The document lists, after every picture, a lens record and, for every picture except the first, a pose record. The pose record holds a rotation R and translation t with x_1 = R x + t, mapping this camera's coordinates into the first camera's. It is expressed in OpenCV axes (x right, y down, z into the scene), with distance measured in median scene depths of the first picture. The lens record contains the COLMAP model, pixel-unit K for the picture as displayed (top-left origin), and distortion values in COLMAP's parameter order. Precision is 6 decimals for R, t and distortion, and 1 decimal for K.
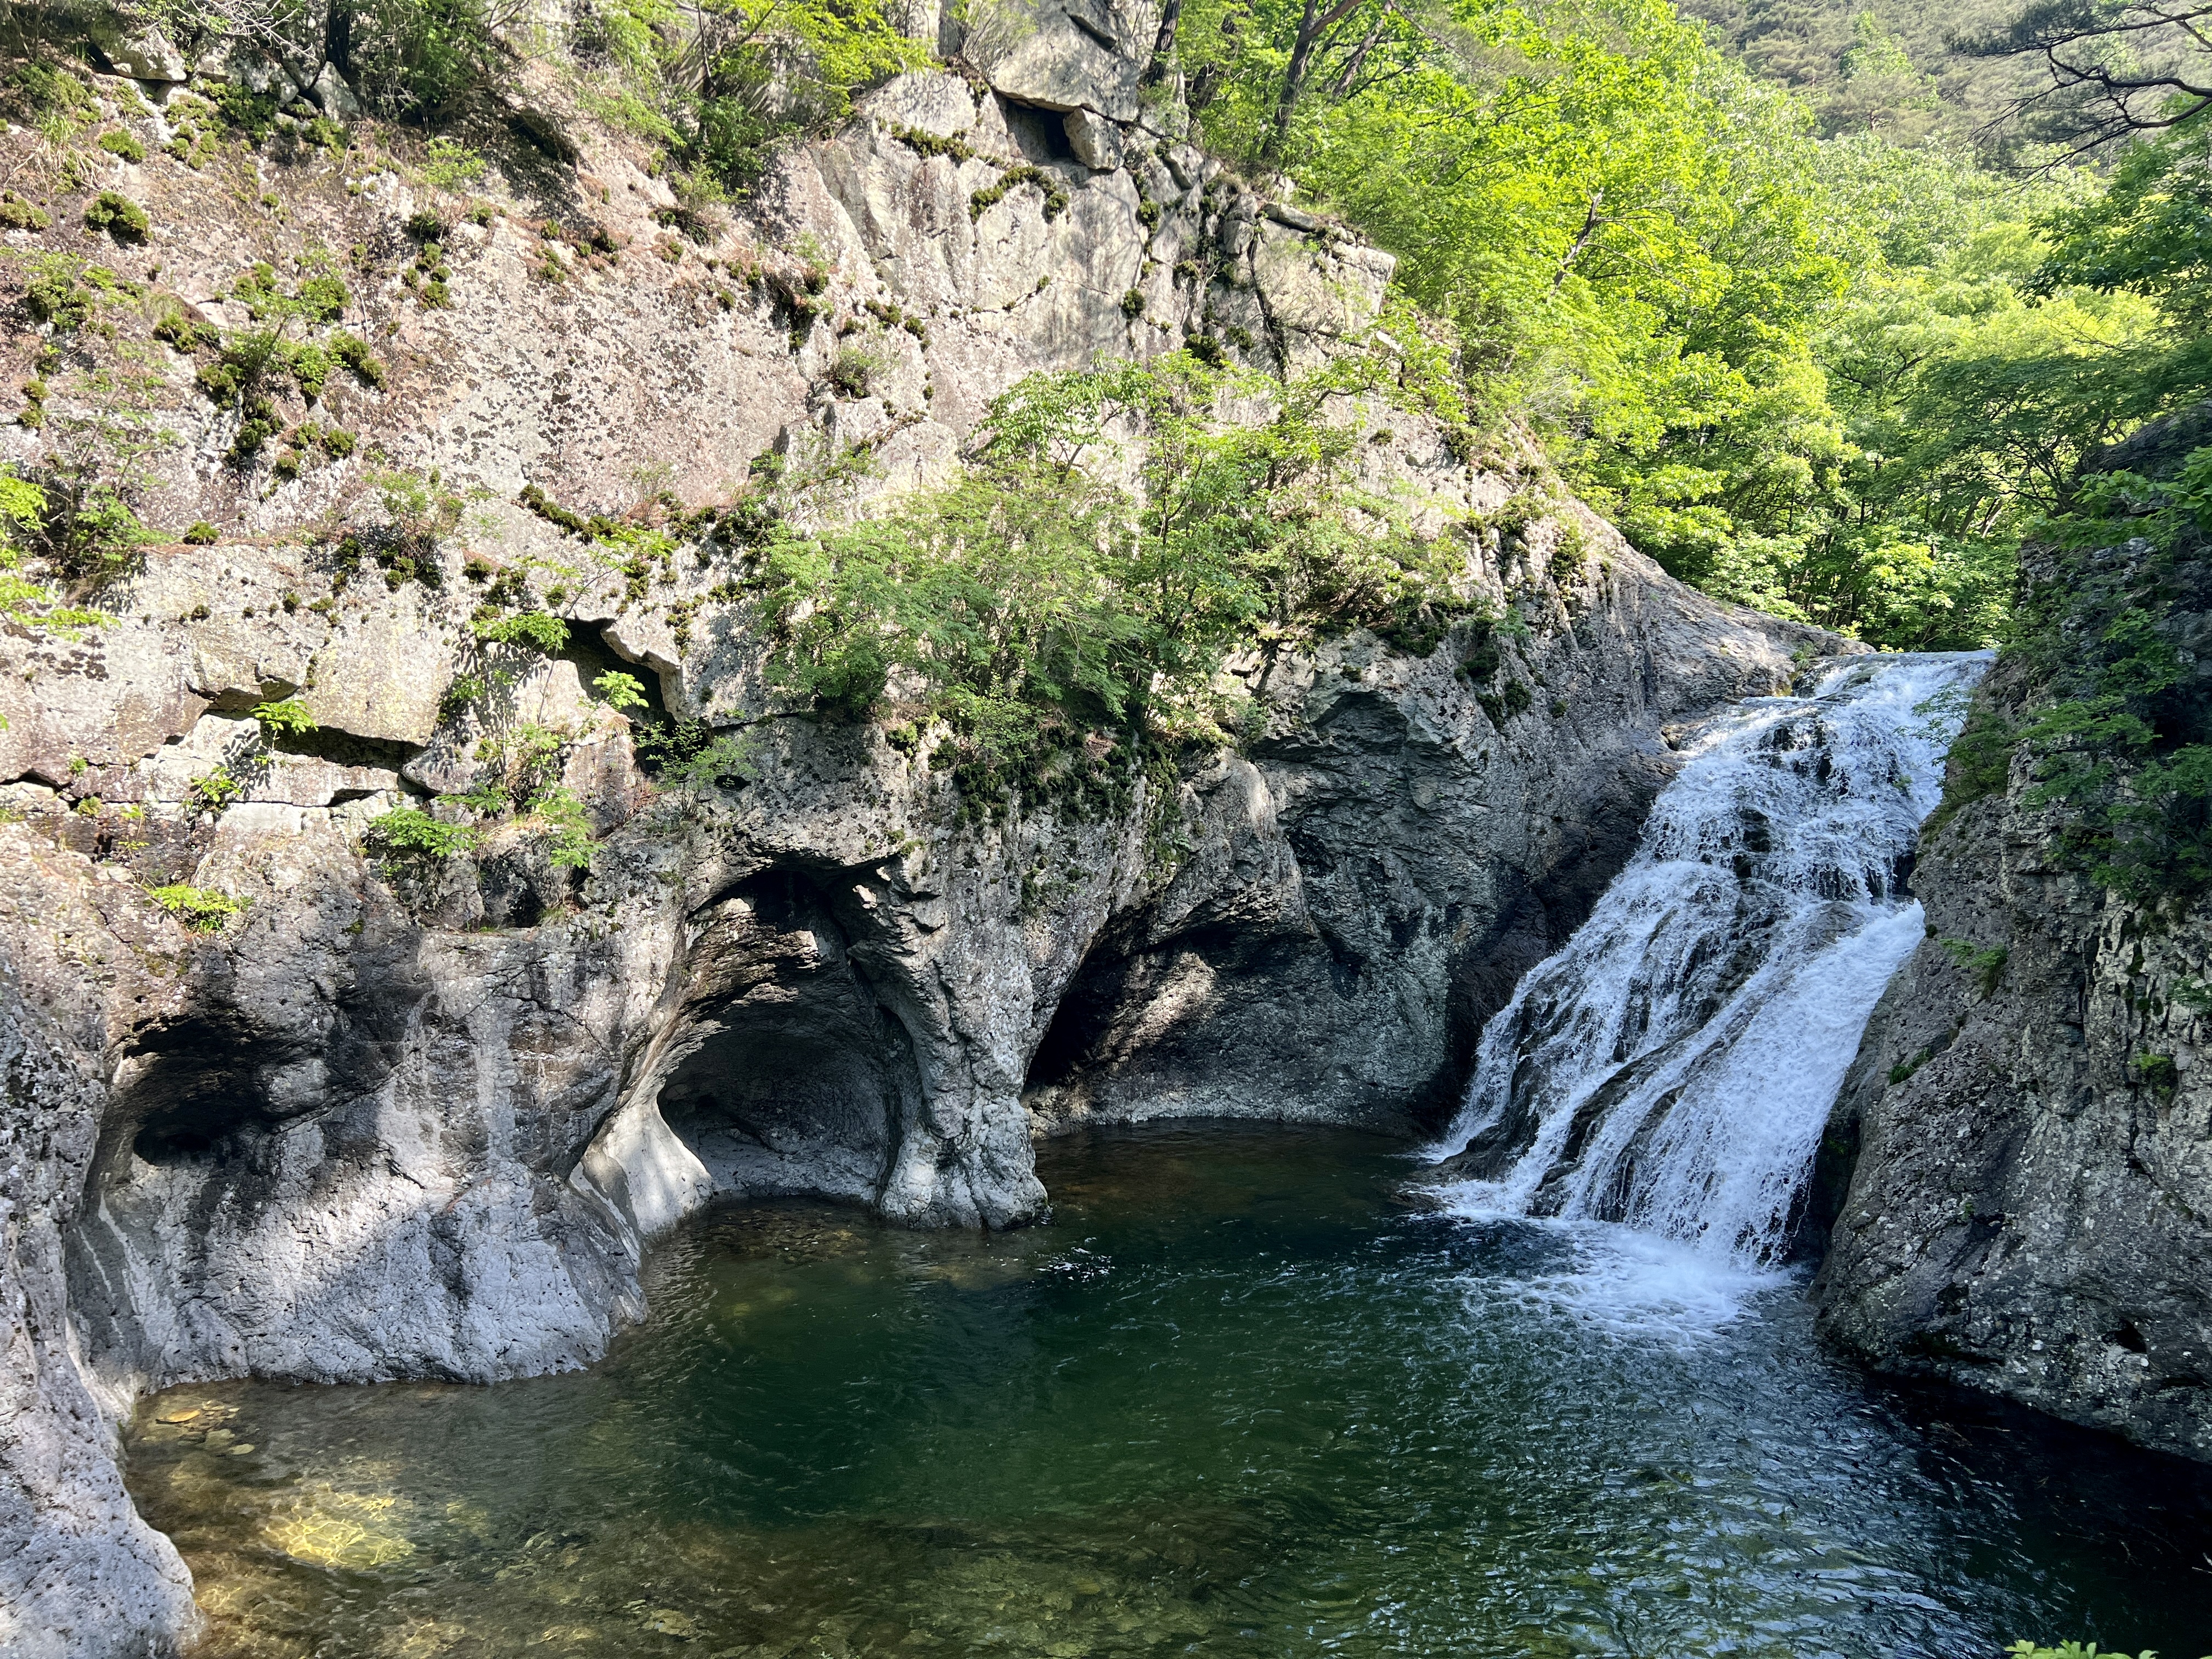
lens RADIAL K [[1675.2, 0, 1096.0], [0, 1675.2, 840.0], [0, 0, 1]] dist [0.054341, -0.017282]
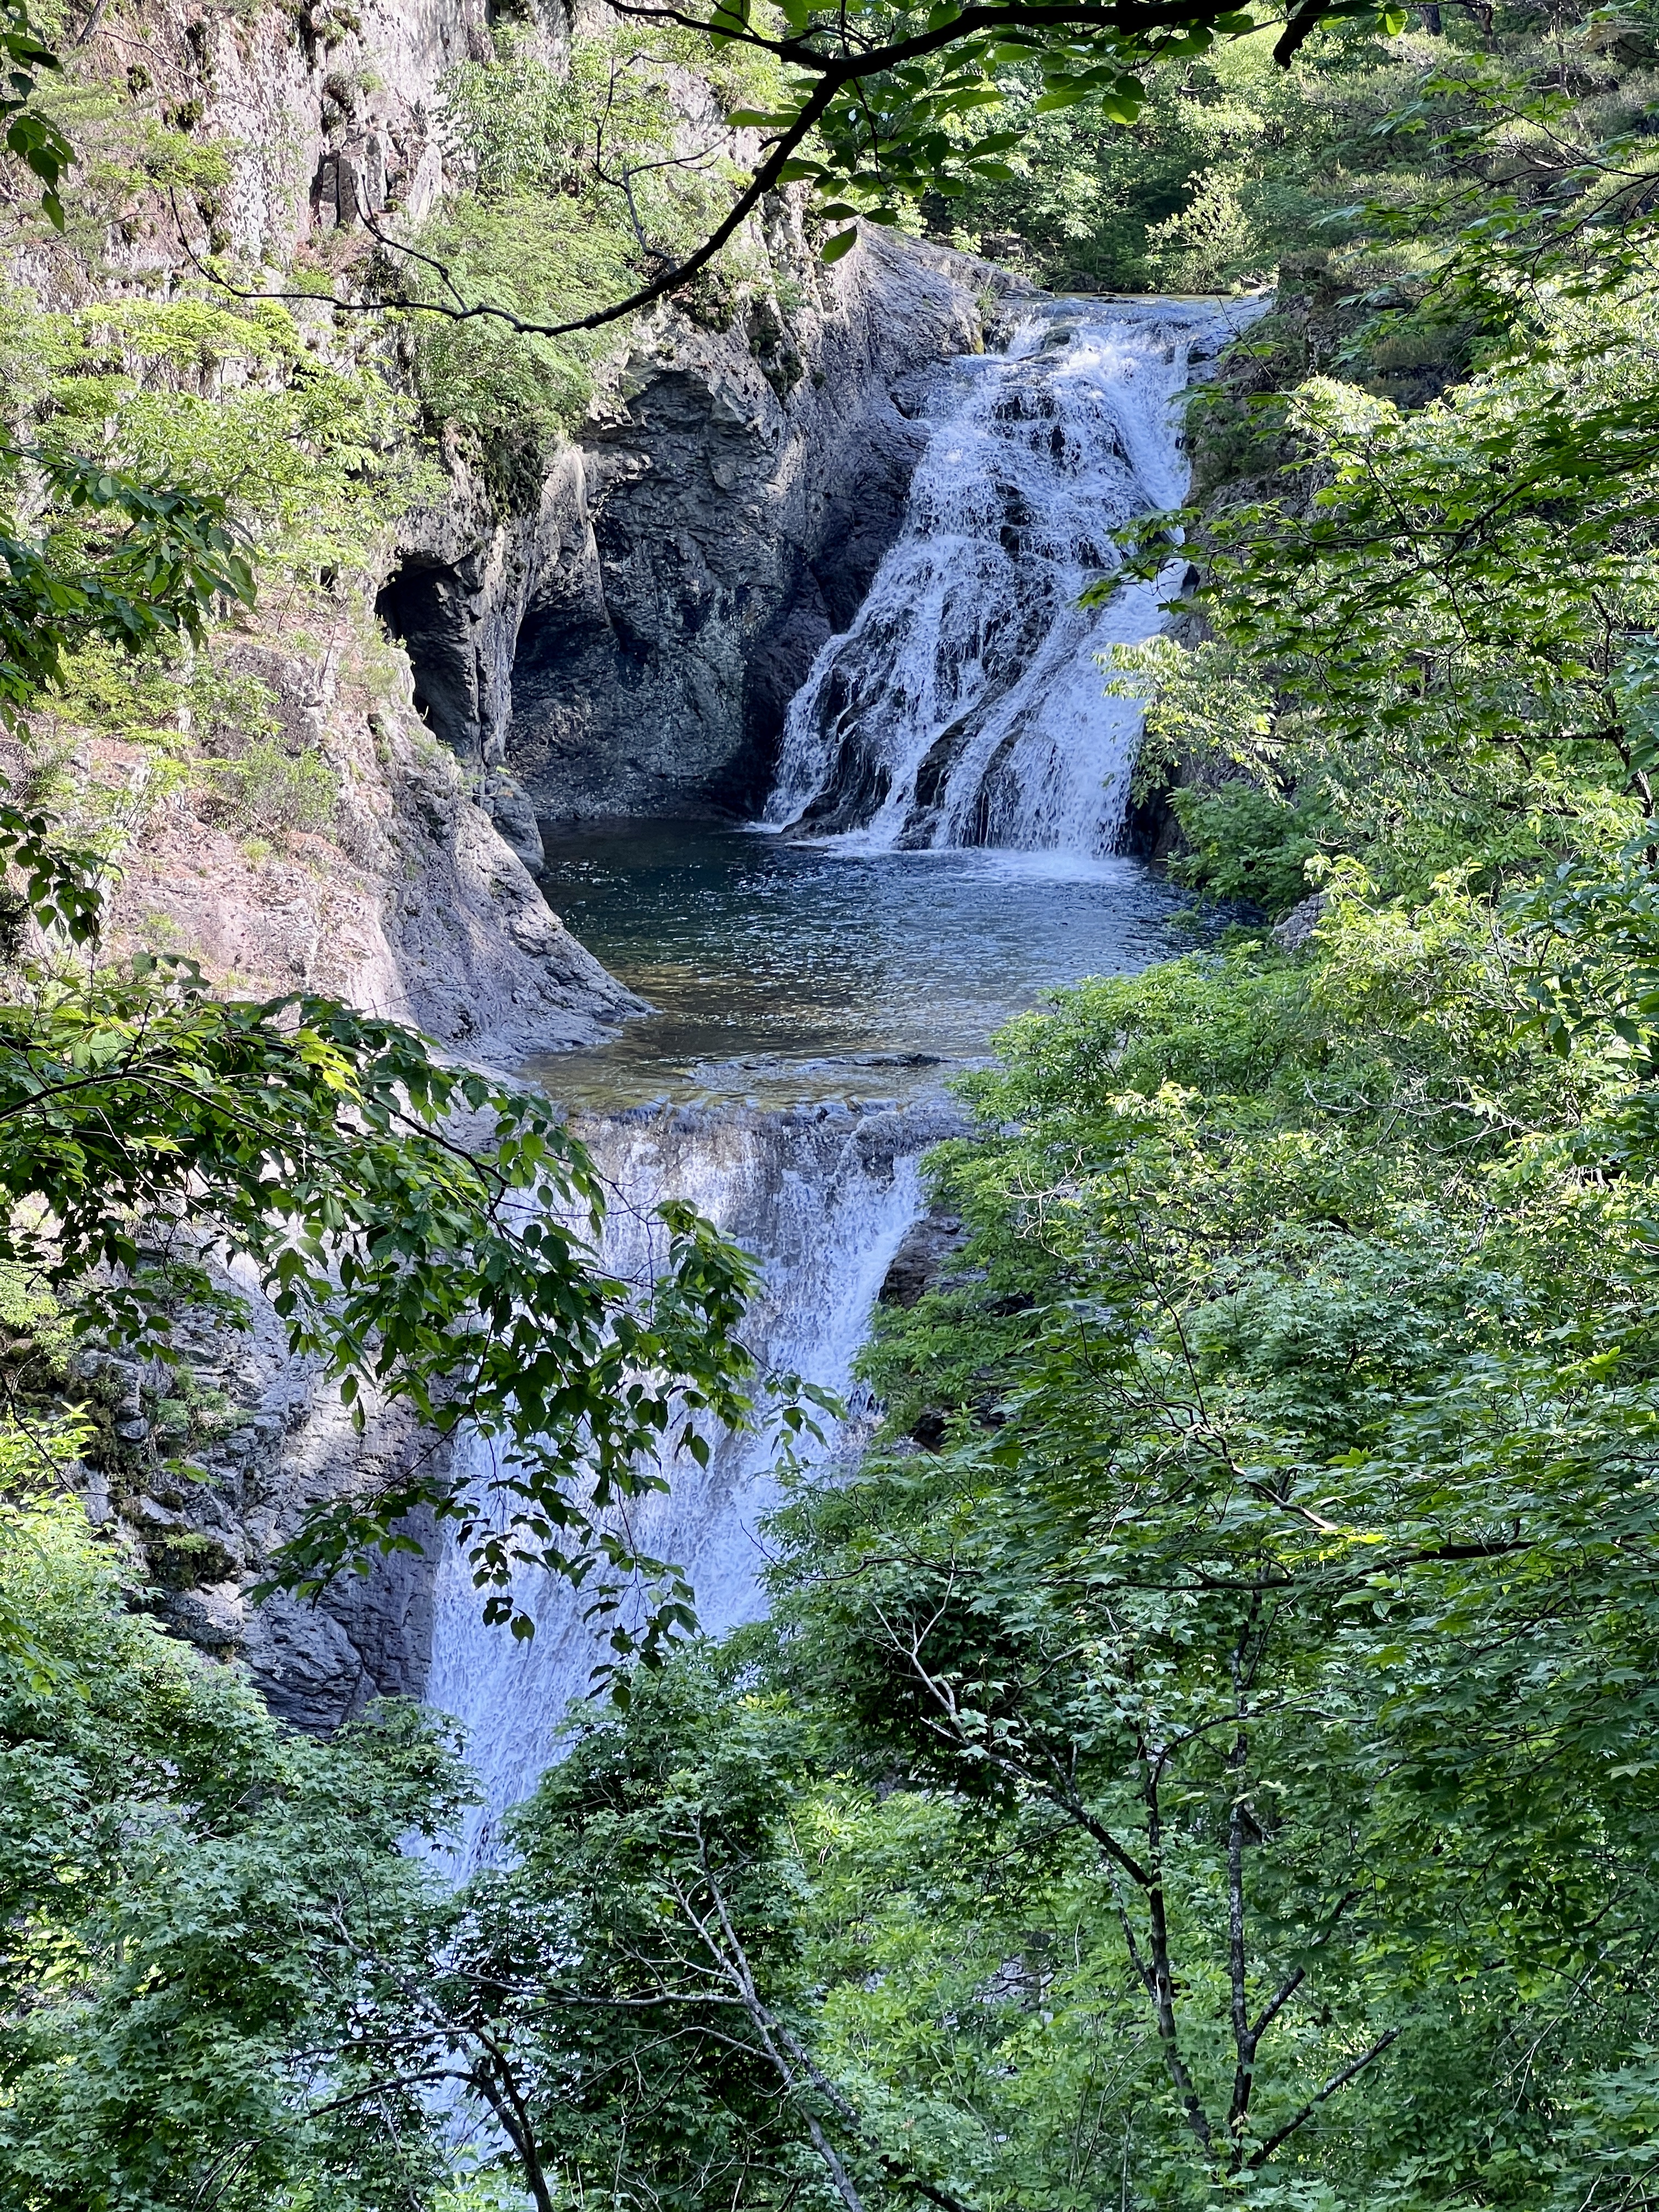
lens RADIAL K [[5023.9, 0, 832.8], [0, 5023.9, 1107.9], [0, 0, 1]] dist [0.262334, 0.000000]
pose [[0.861255, -0.083255, 0.501307, -1.662278], [0.014598, 0.990134, 0.139359, -0.092604], [-0.507964, -0.112705, 0.853973, -2.110158]]
